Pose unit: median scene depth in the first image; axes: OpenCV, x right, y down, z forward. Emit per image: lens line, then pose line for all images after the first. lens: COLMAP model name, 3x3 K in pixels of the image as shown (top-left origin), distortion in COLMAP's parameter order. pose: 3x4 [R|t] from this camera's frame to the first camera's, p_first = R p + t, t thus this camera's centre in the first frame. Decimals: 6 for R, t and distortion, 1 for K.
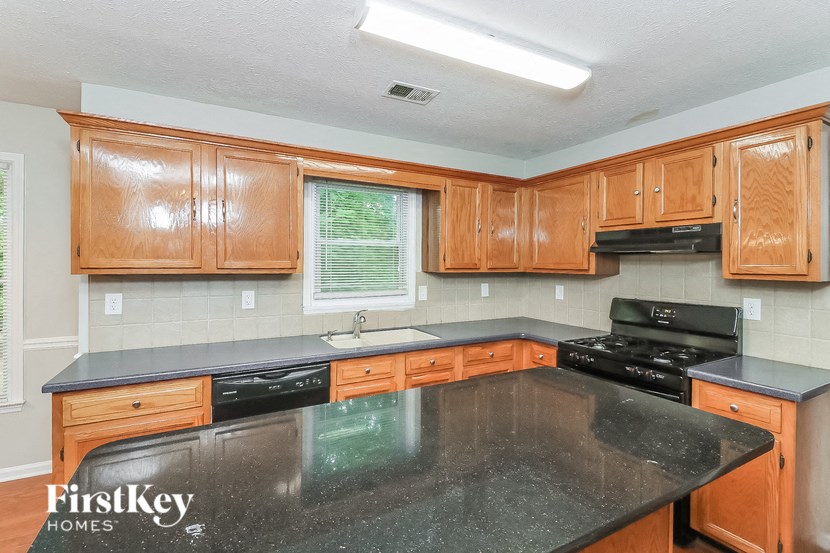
lens RADIAL K [[383.4, 0, 411.7], [0, 383.4, 263.7], [0, 0, 1]] dist [-0.001426, 0.000027]
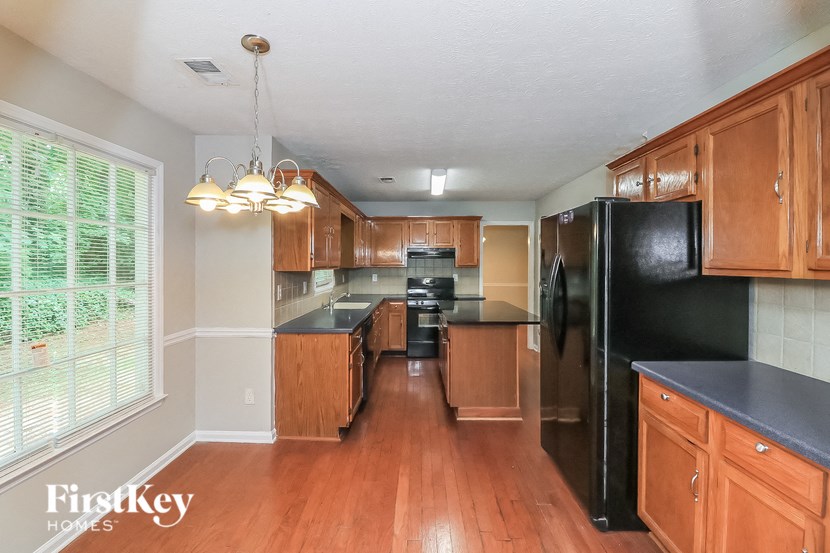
lens RADIAL K [[383.4, 0, 411.7], [0, 383.4, 263.7], [0, 0, 1]] dist [-0.001426, 0.000027]
pose [[0.494936, -0.006254, 0.868907, -1.745074], [0.003366, 0.999980, 0.005280, -0.006773], [-0.868923, 0.000311, 0.494948, -0.125762]]
